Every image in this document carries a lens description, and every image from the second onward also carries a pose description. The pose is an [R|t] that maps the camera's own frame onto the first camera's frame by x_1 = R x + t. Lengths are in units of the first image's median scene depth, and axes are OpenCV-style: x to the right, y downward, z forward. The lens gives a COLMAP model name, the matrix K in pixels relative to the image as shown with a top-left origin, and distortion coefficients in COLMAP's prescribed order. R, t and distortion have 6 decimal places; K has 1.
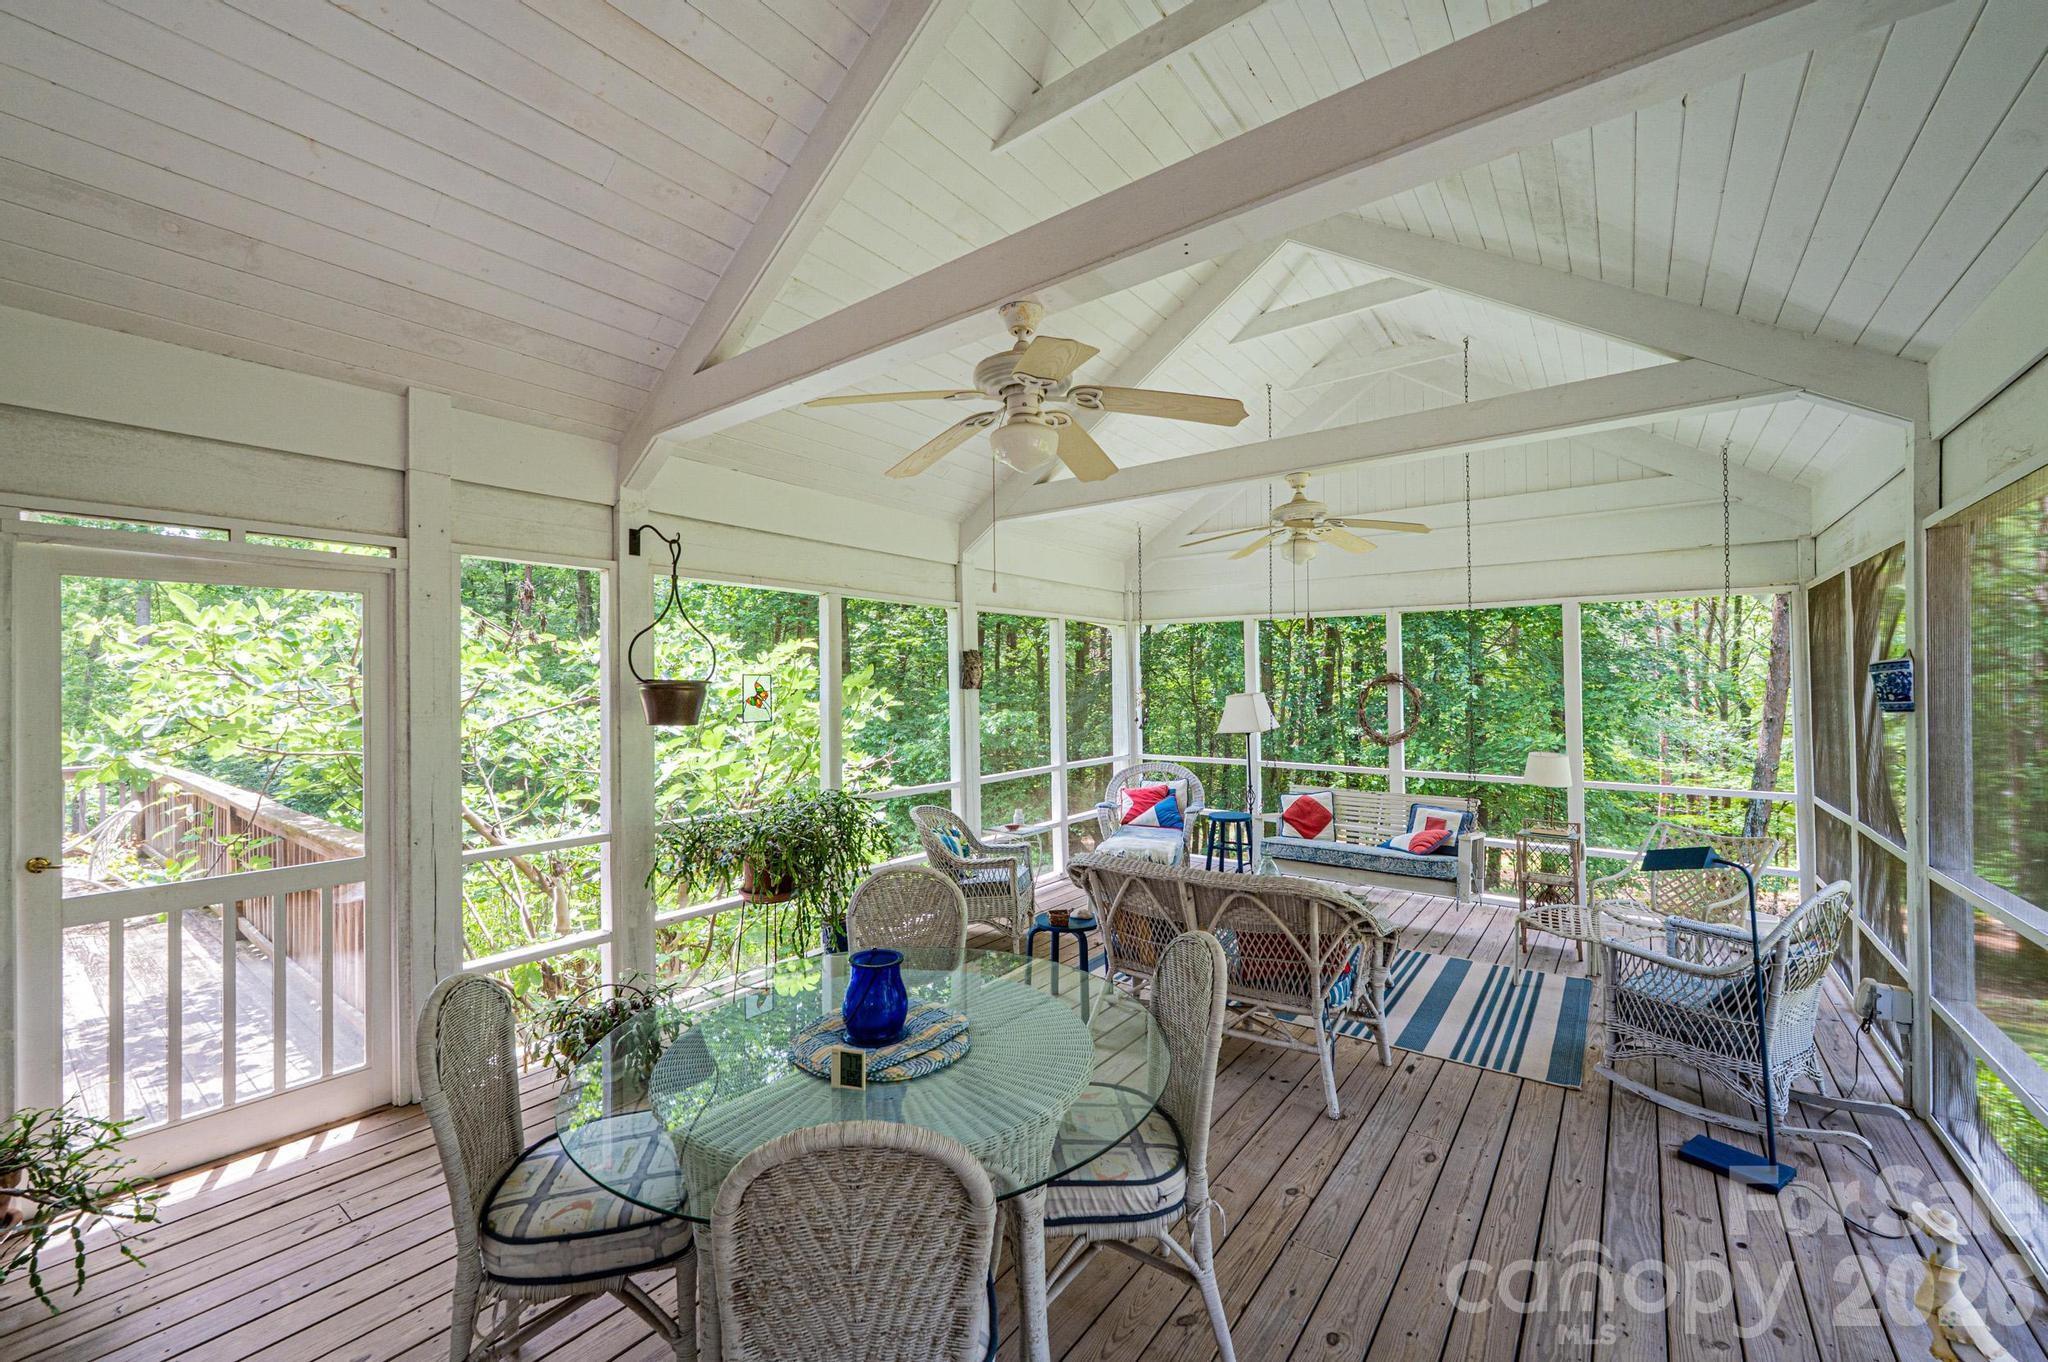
lens RADIAL K [[815.8, 0, 1024.0], [0, 815.8, 681.0], [0, 0, 1]] dist [0.001267, 0.000198]
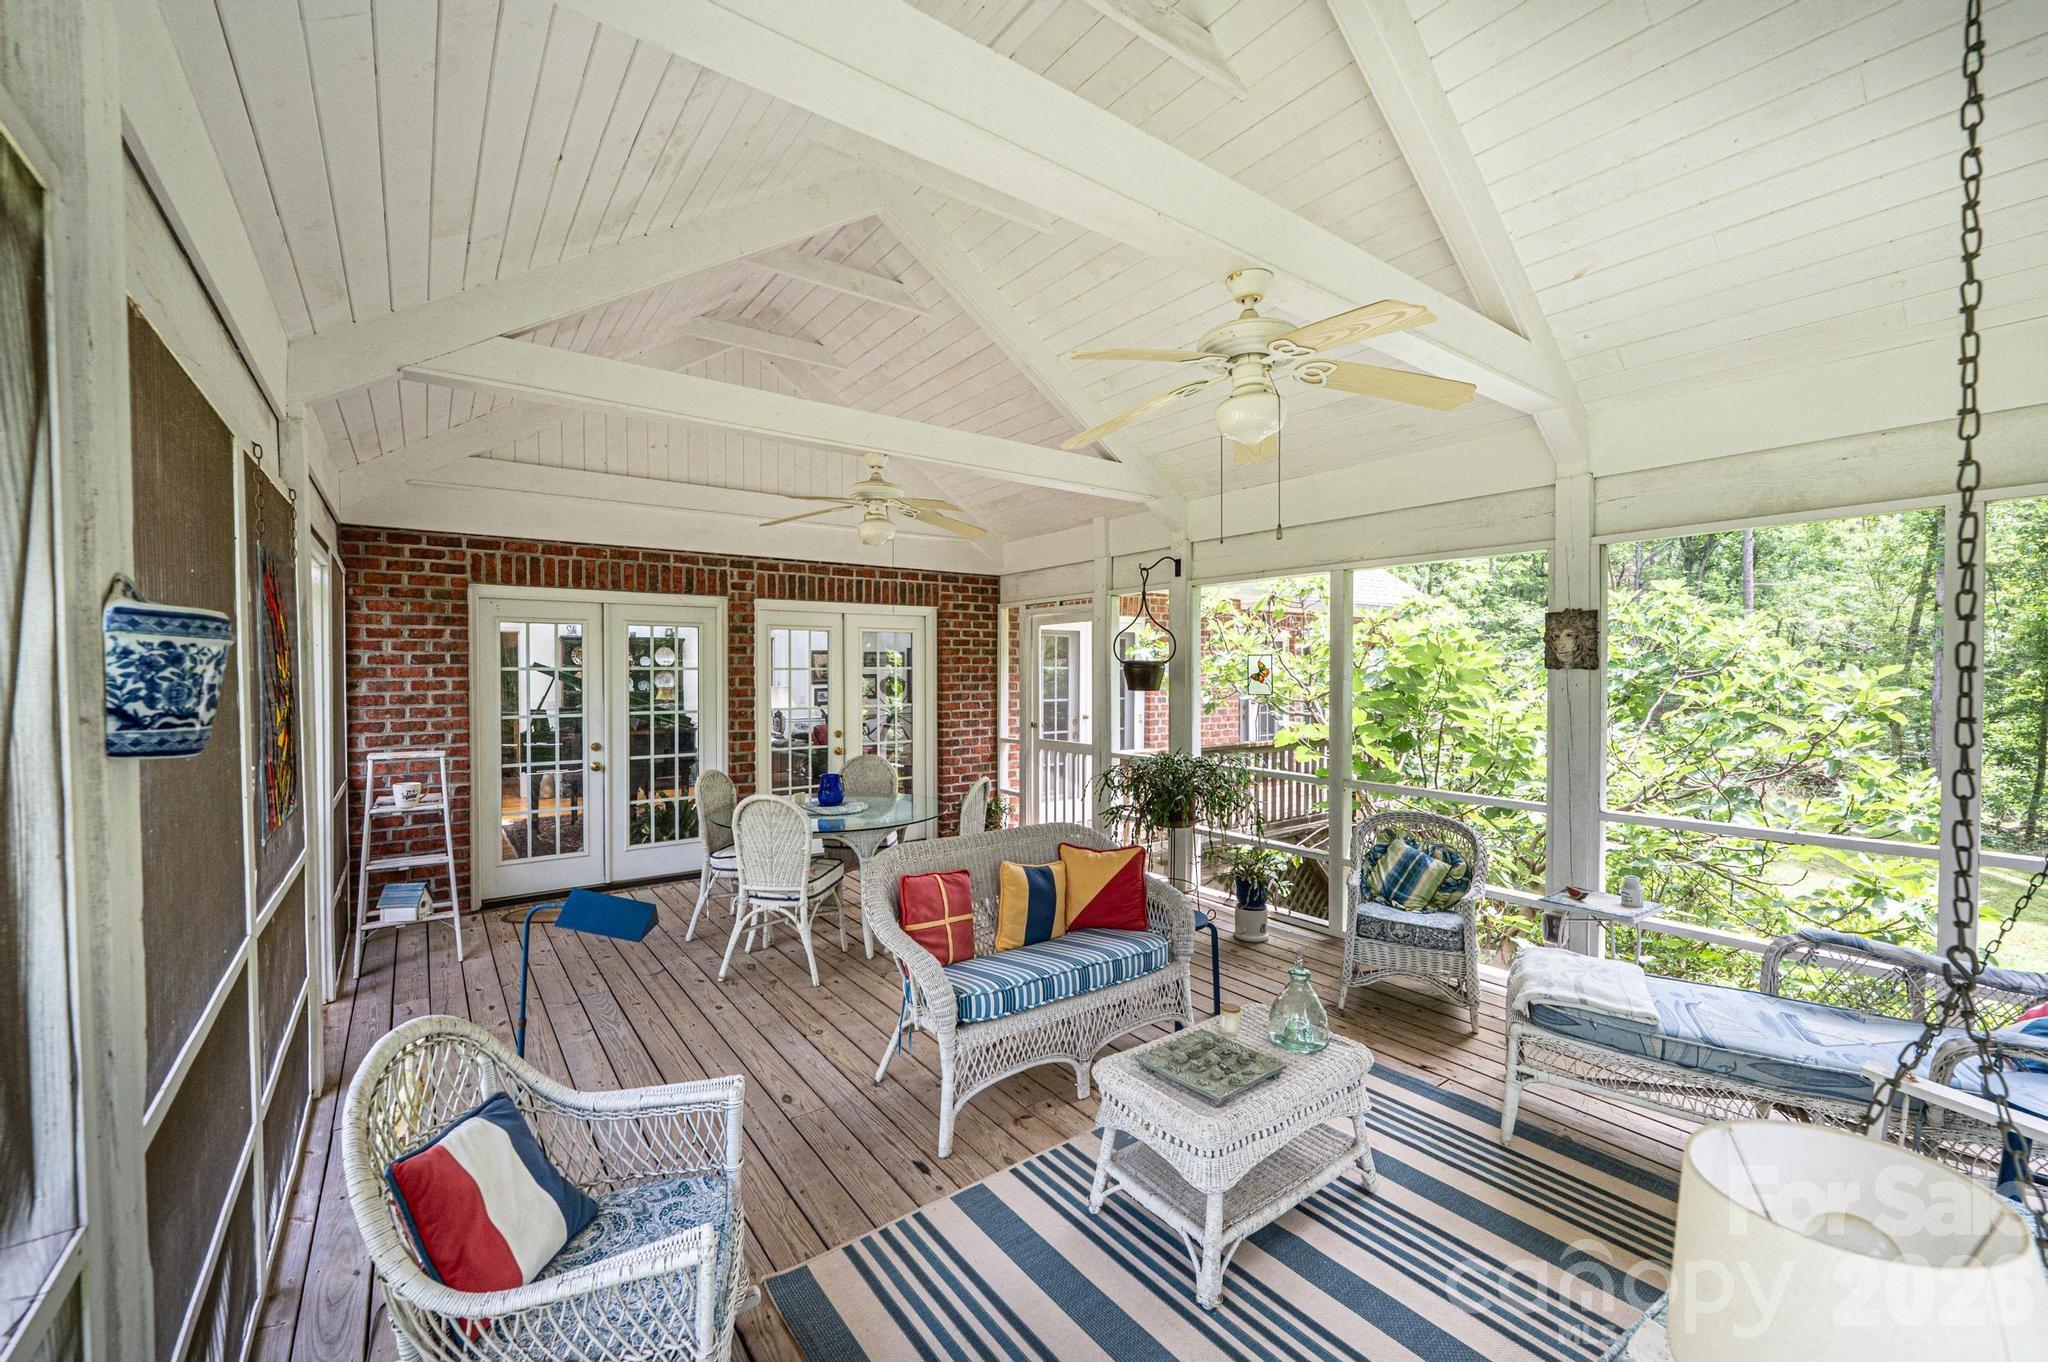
lens RADIAL K [[815.8, 0, 1024.0], [0, 815.8, 681.0], [0, 0, 1]] dist [0.001267, 0.000198]
pose [[-0.283606, 0.021643, -0.958697, 1.120451], [0.009070, 0.999761, 0.019887, 0.004384], [0.958898, -0.003055, -0.283735, 1.253955]]
